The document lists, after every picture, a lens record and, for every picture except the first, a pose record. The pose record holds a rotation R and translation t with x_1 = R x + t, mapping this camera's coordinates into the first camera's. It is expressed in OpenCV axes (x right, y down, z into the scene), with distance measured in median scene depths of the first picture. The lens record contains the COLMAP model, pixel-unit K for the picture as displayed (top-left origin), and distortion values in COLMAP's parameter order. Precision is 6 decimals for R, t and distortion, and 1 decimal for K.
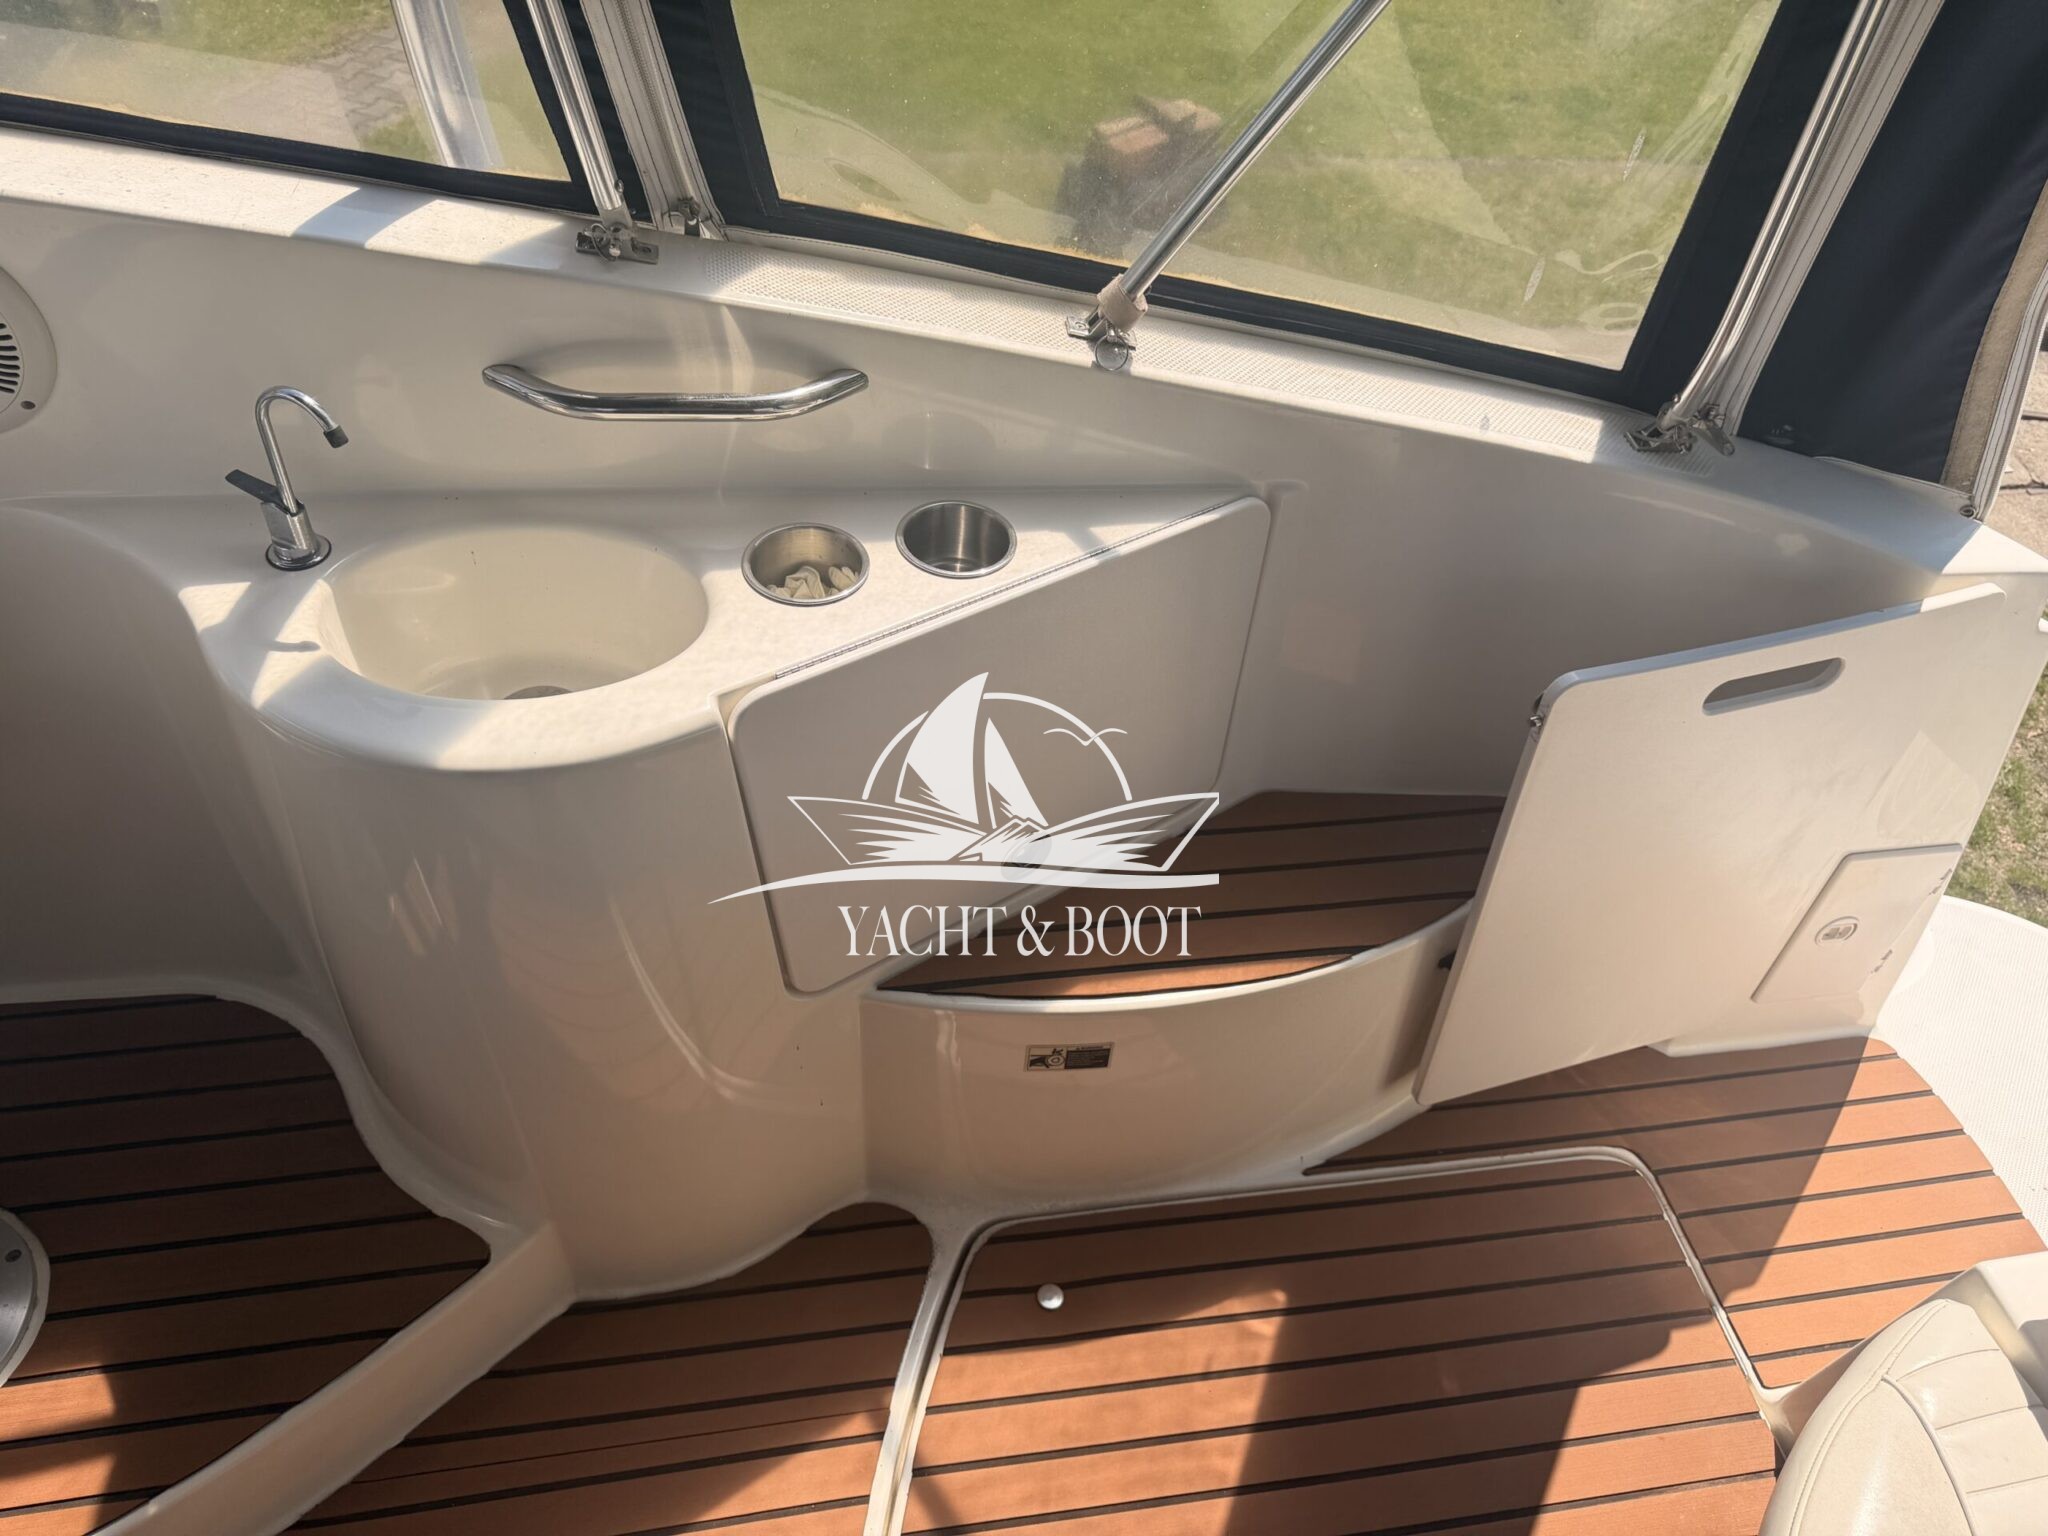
lens RADIAL K [[1451.7, 0, 1020.2], [0, 1451.7, 778.4], [0, 0, 1]] dist [-0.000148, -0.007138]
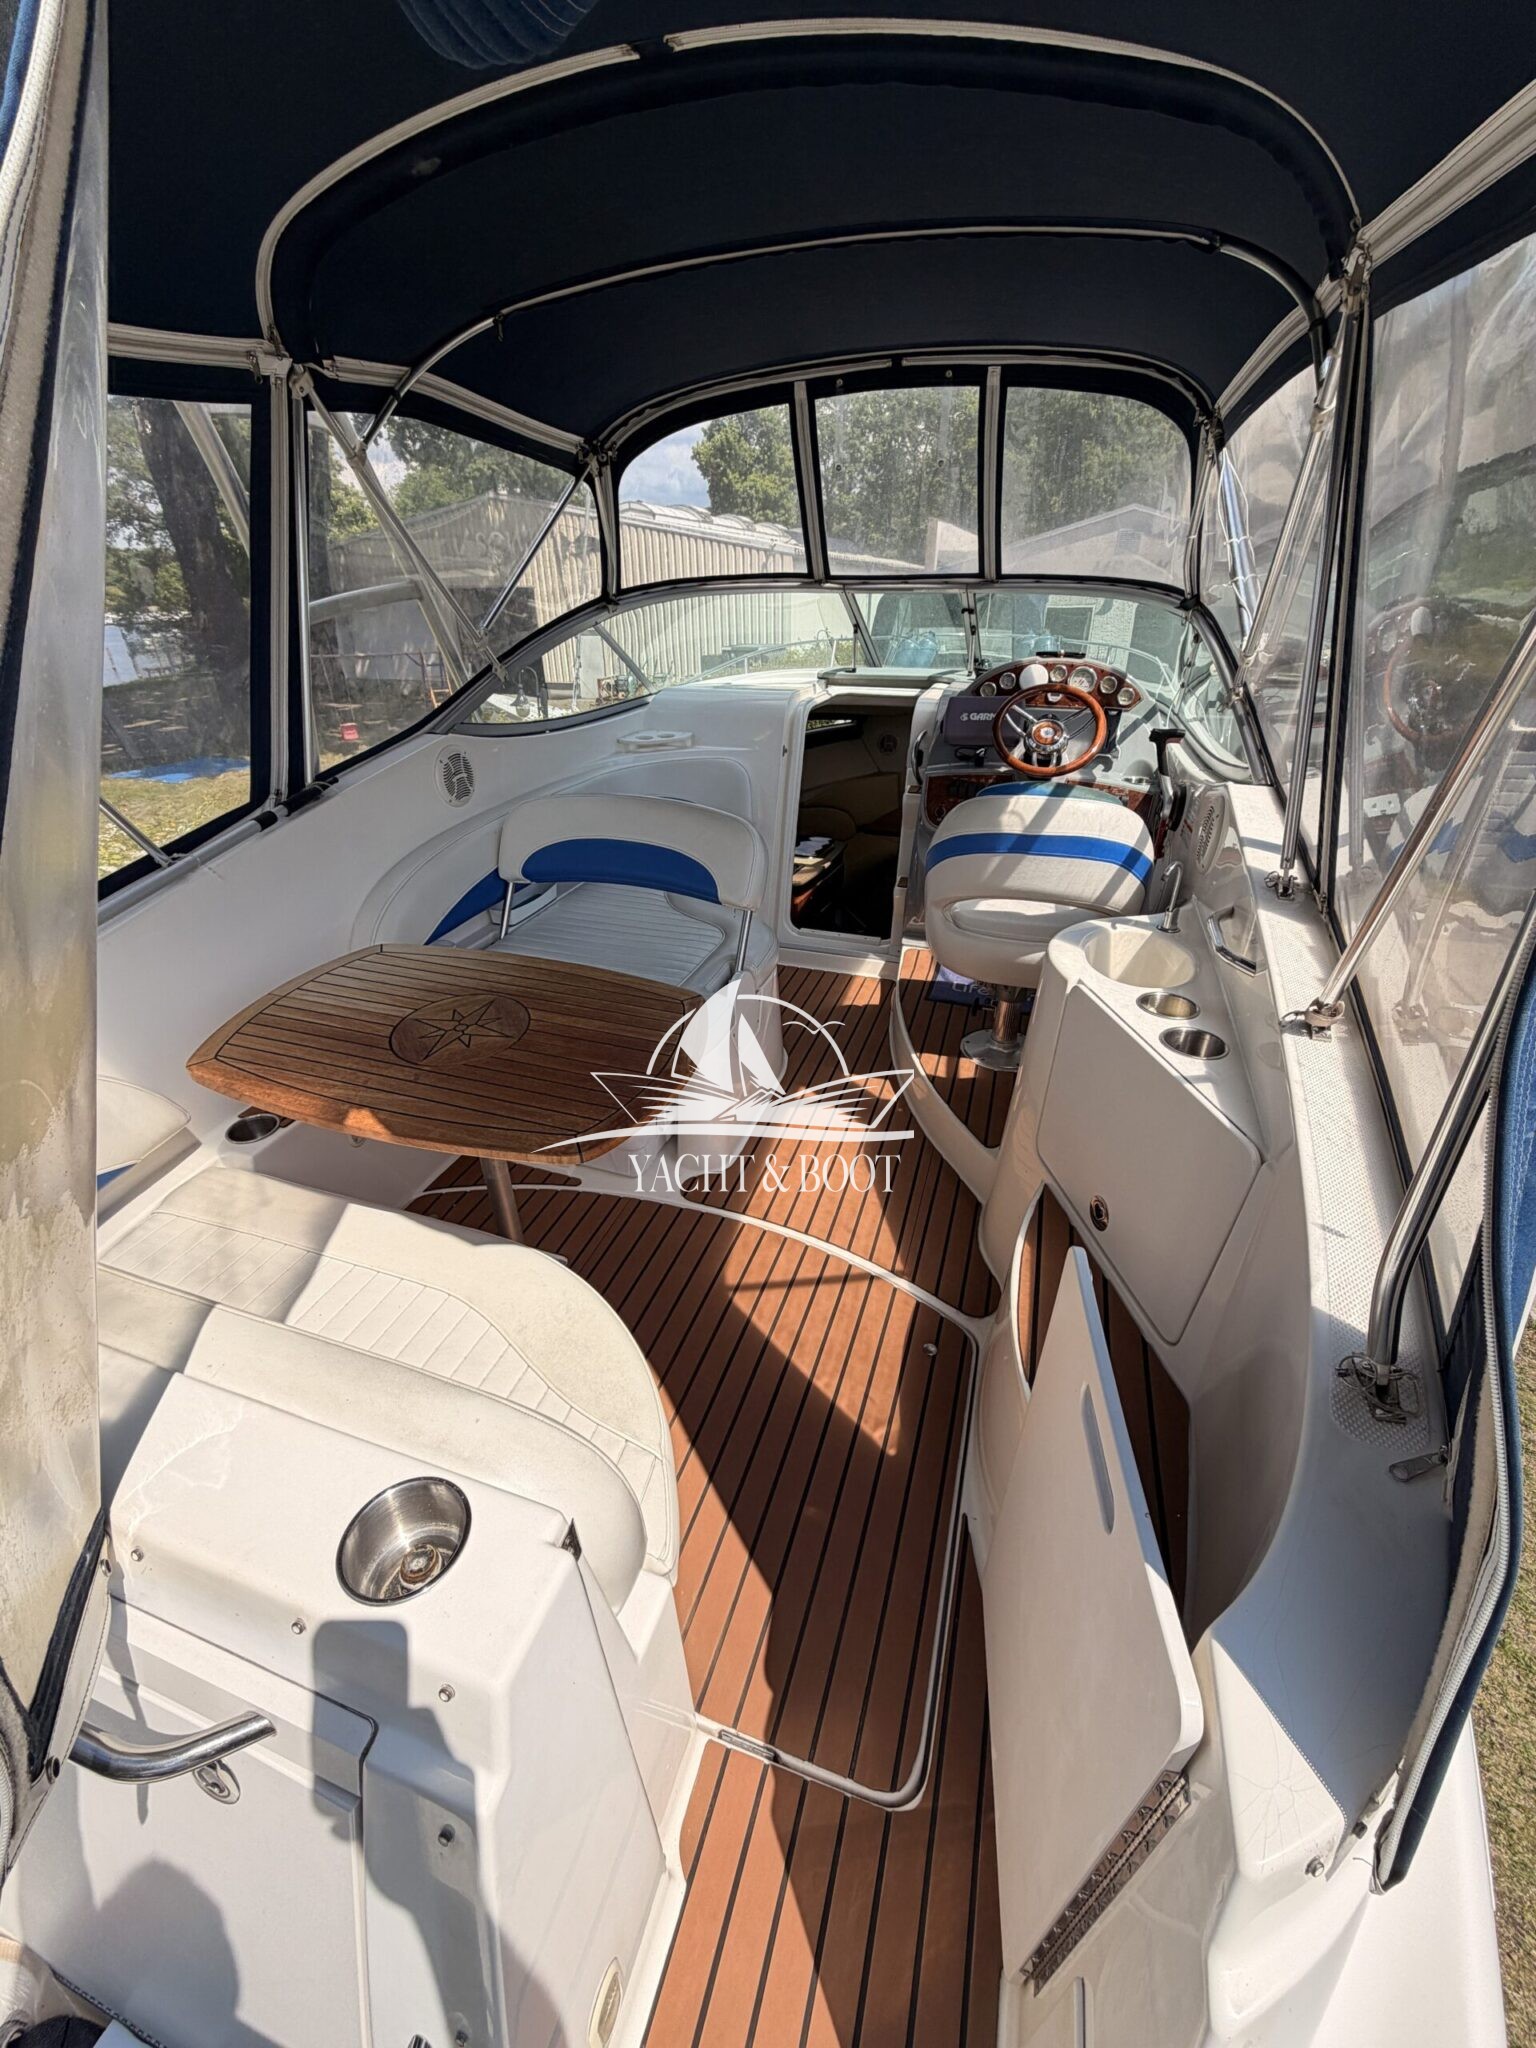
lens RADIAL K [[812.1, 0, 765.2], [0, 812.1, 1019.8], [0, 0, 1]] dist [0.000358, 0.000128]
pose [[-0.470132, 0.344363, -0.812644, 0.942577], [-0.669876, 0.460283, 0.582585, -0.368366], [0.574667, 0.818263, 0.014287, 0.539326]]
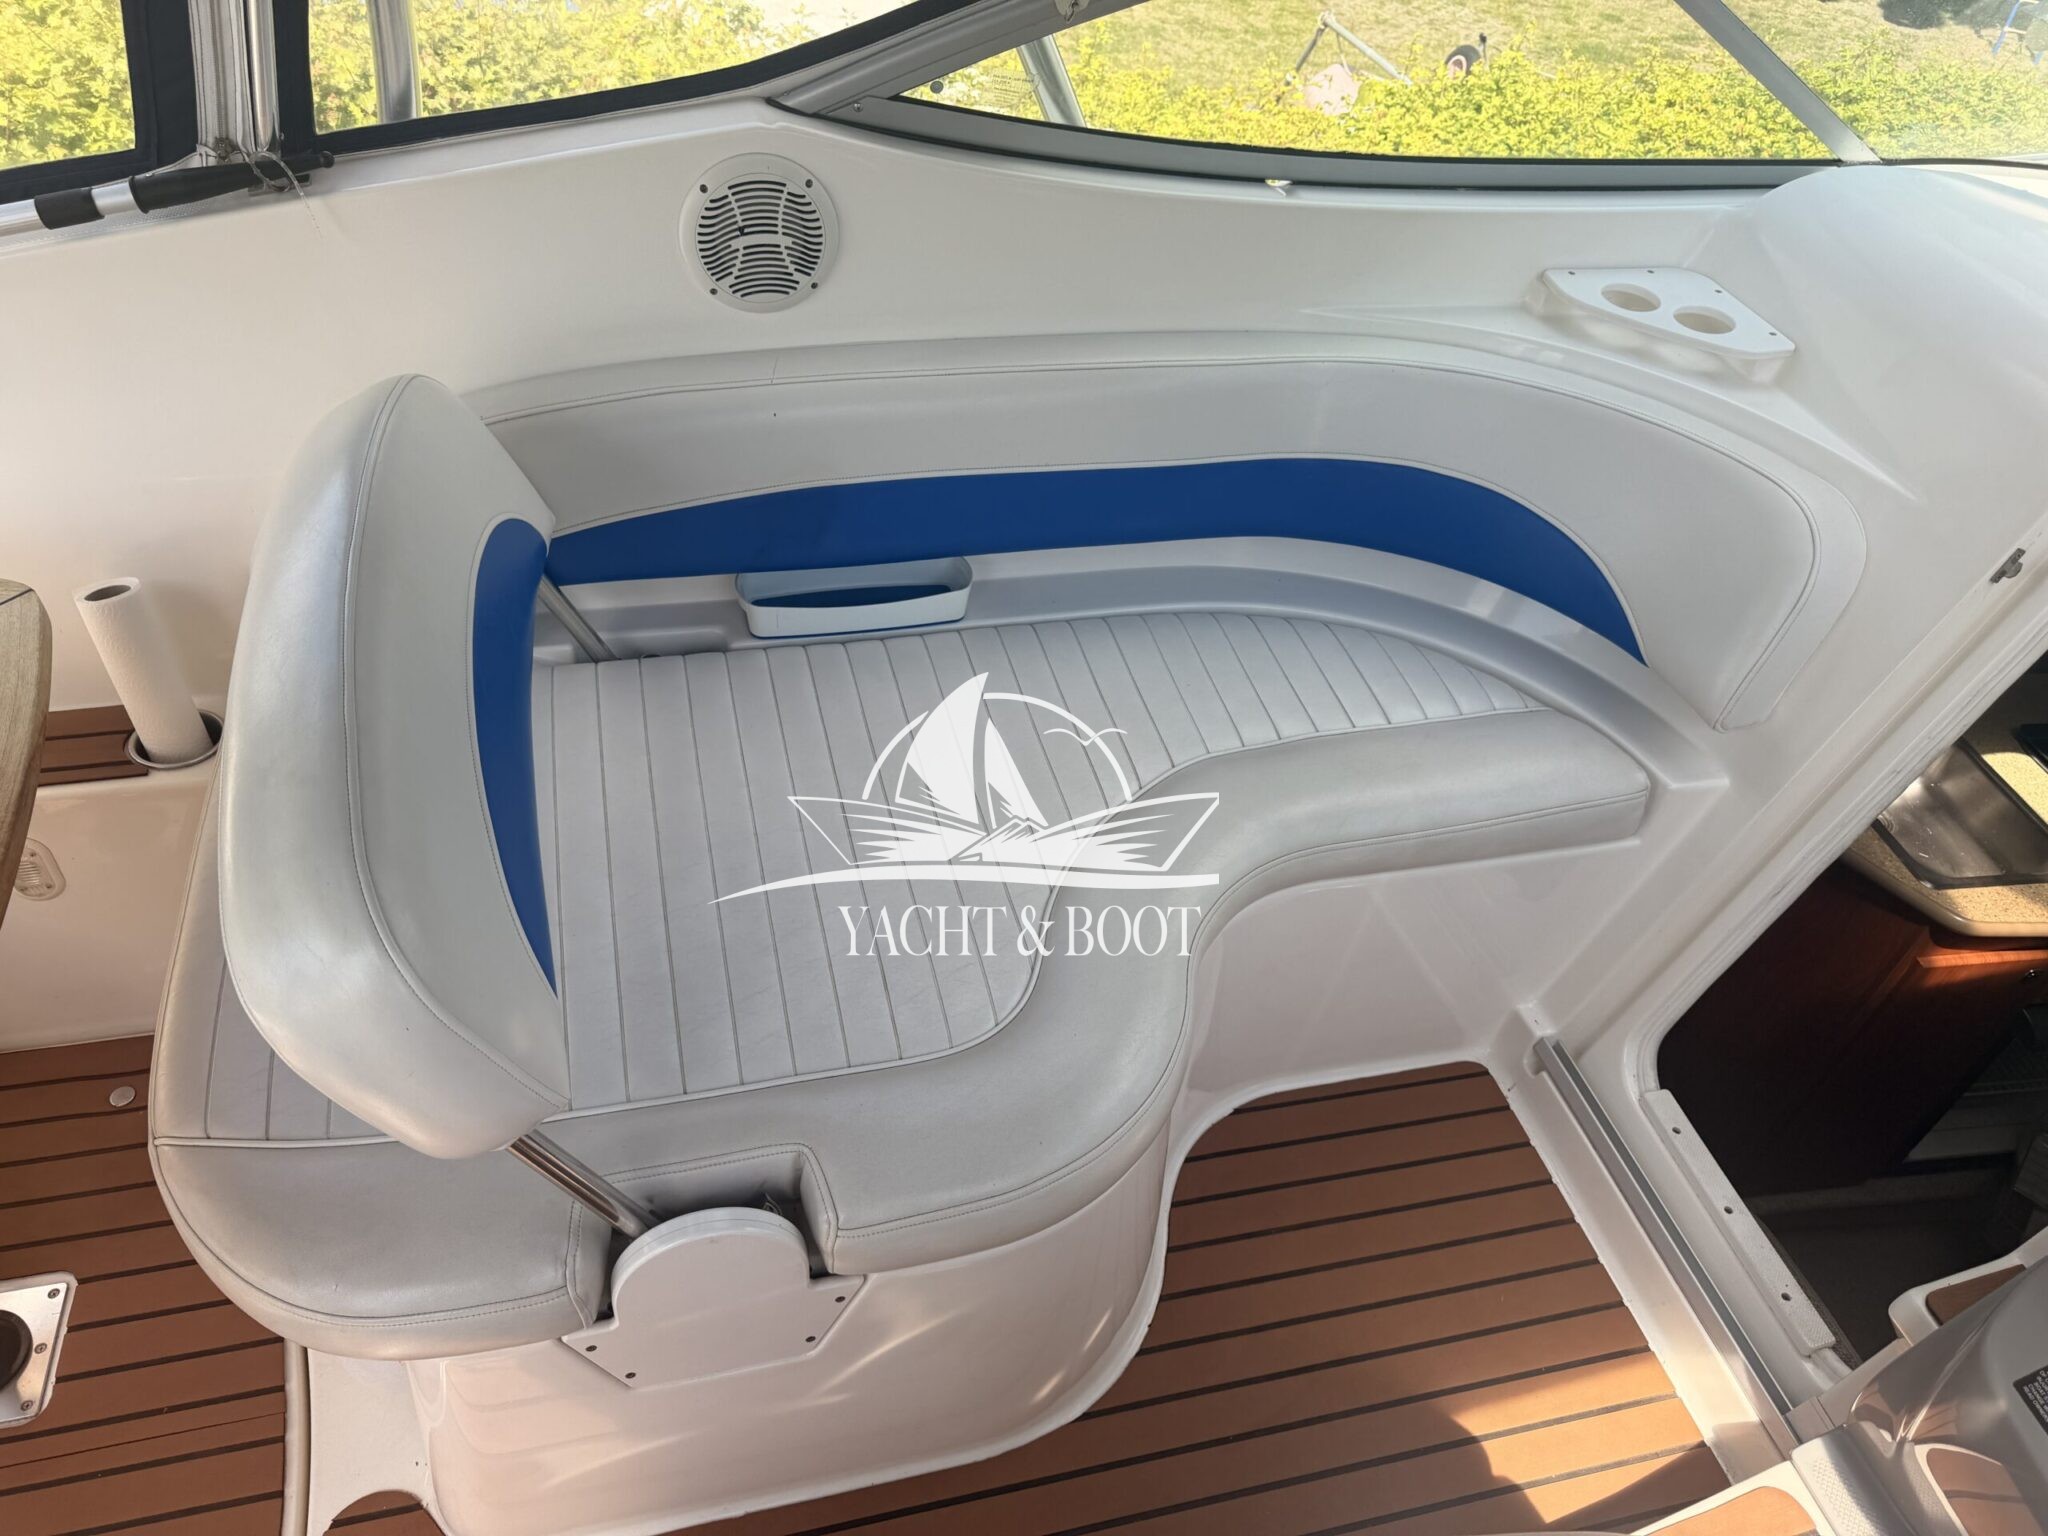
lens RADIAL K [[1451.7, 0, 1020.2], [0, 1451.7, 778.4], [0, 0, 1]] dist [-0.000148, -0.007138]
pose [[-0.981319, -0.075234, -0.177066, -0.345476], [-0.177777, 0.002812, 0.984067, -0.331507], [-0.073537, 0.997162, -0.016134, 0.200198]]
